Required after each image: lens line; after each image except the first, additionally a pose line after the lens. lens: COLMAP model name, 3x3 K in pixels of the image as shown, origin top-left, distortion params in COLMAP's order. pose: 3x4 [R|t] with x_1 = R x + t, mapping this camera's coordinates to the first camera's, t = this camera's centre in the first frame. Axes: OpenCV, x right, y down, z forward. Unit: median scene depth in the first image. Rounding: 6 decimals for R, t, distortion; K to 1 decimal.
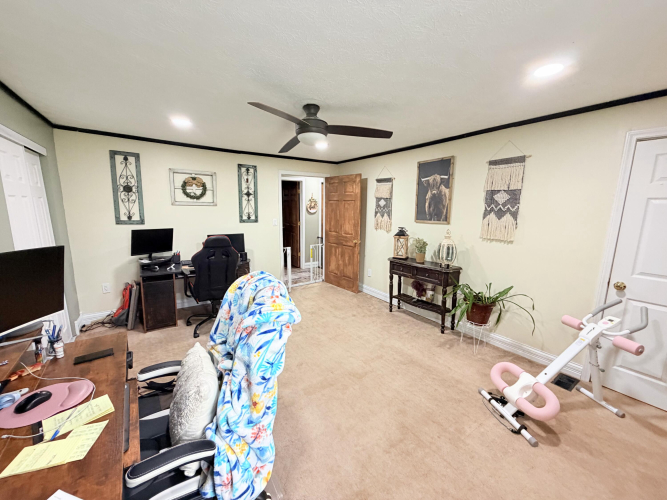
lens RADIAL K [[266.5, 0, 329.3], [0, 266.5, 247.0], [0, 0, 1]] dist [0.000308, 0.000097]
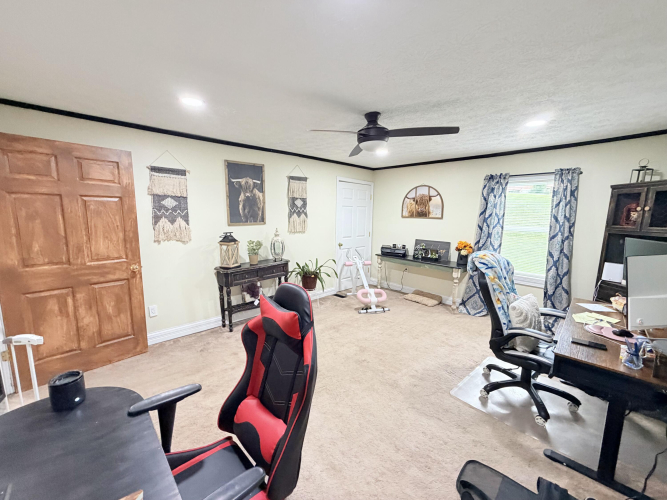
lens RADIAL K [[266.5, 0, 329.9], [0, 266.5, 253.2], [0, 0, 1]] dist [0.000308, 0.000097]
pose [[-0.136844, -0.150883, 0.979034, -0.682410], [0.151957, 0.973437, 0.171260, -0.111986], [-0.978868, 0.172207, -0.110282, 0.826444]]
